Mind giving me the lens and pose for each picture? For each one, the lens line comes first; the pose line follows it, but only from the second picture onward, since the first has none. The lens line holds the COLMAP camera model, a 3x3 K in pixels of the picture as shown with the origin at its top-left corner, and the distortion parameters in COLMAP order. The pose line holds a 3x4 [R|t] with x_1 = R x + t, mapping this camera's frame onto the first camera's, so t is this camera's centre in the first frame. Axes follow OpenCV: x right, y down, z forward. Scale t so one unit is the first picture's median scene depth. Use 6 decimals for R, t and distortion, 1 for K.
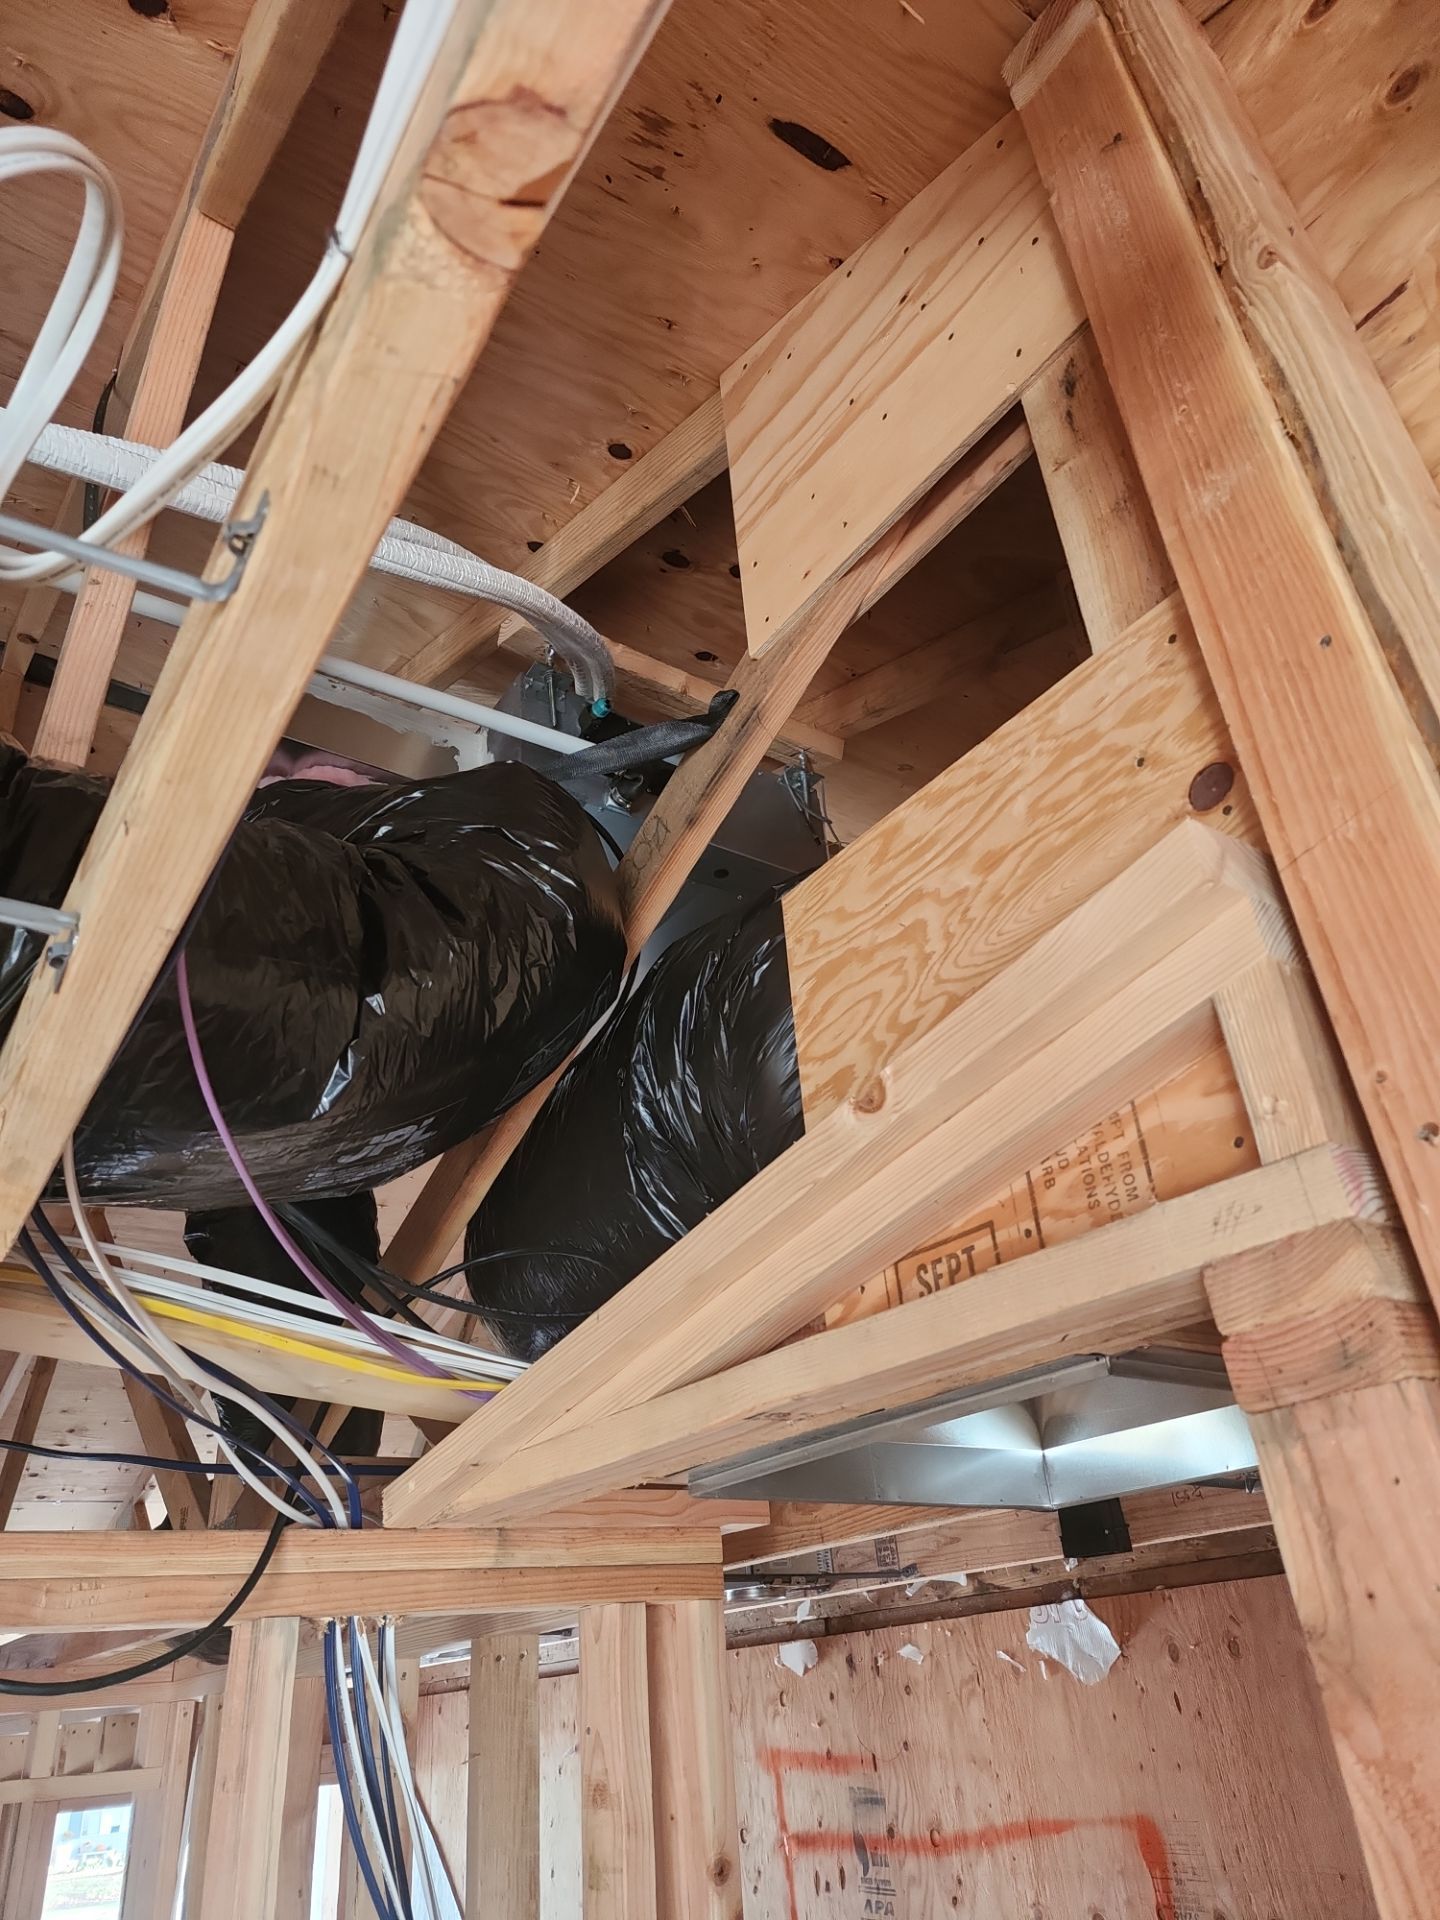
lens RADIAL K [[1292.3, 0, 719.5], [0, 1292.3, 953.9], [0, 0, 1]] dist [0.060950, -0.044581]
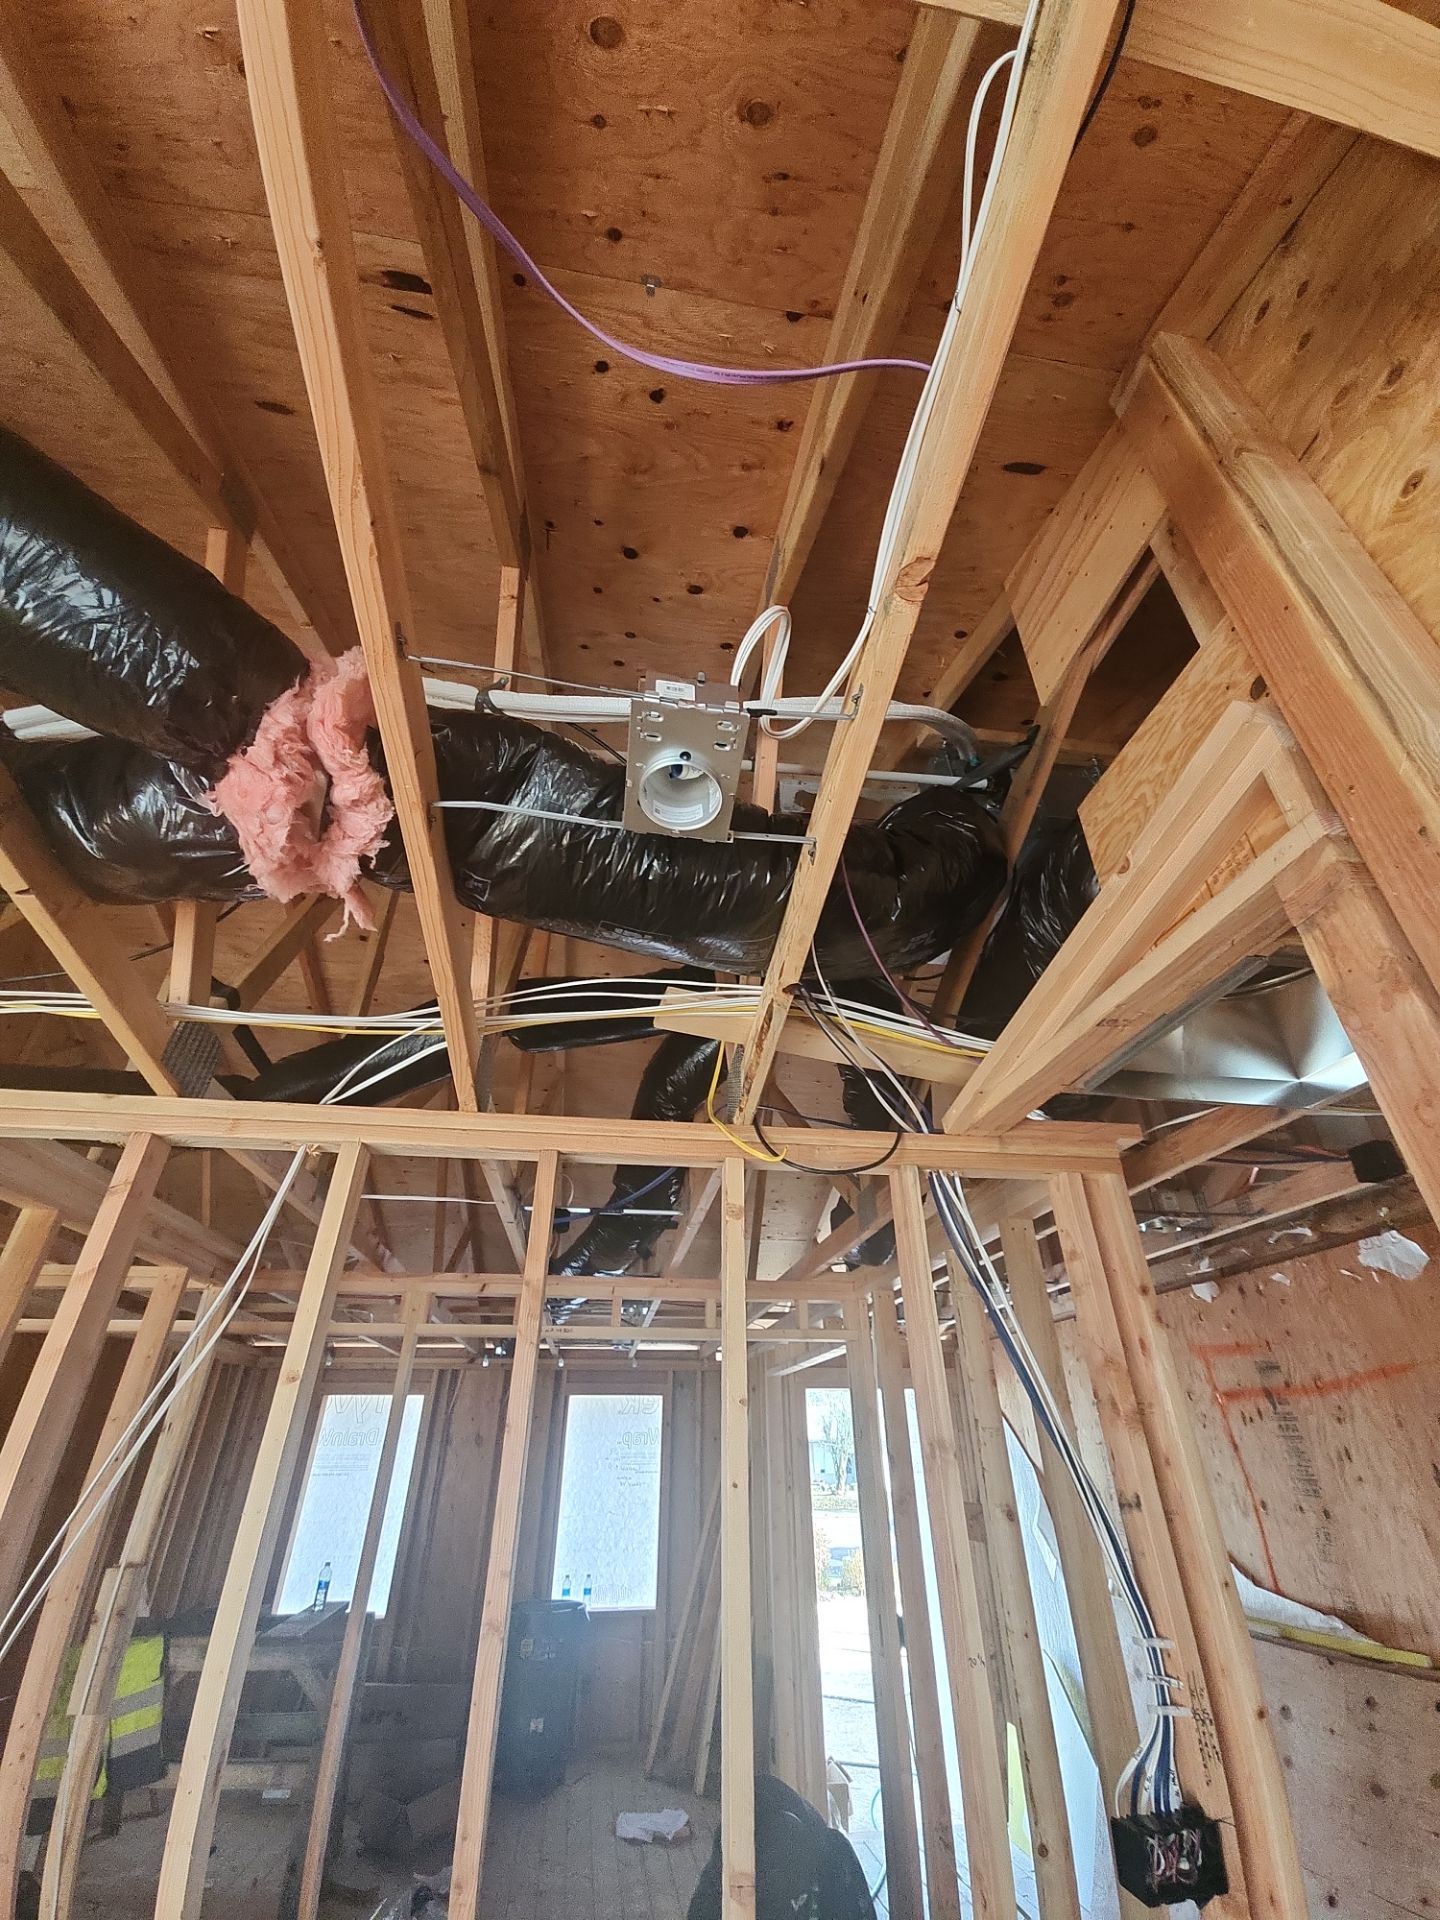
lens RADIAL K [[788.6, 0, 728.3], [0, 788.6, 961.7], [0, 0, 1]] dist [0.003520, 0.000312]
pose [[0.891143, -0.179203, -0.416834, 0.032286], [0.176739, 0.983235, -0.044859, 0.156039], [0.417885, -0.033695, 0.907875, -0.415188]]
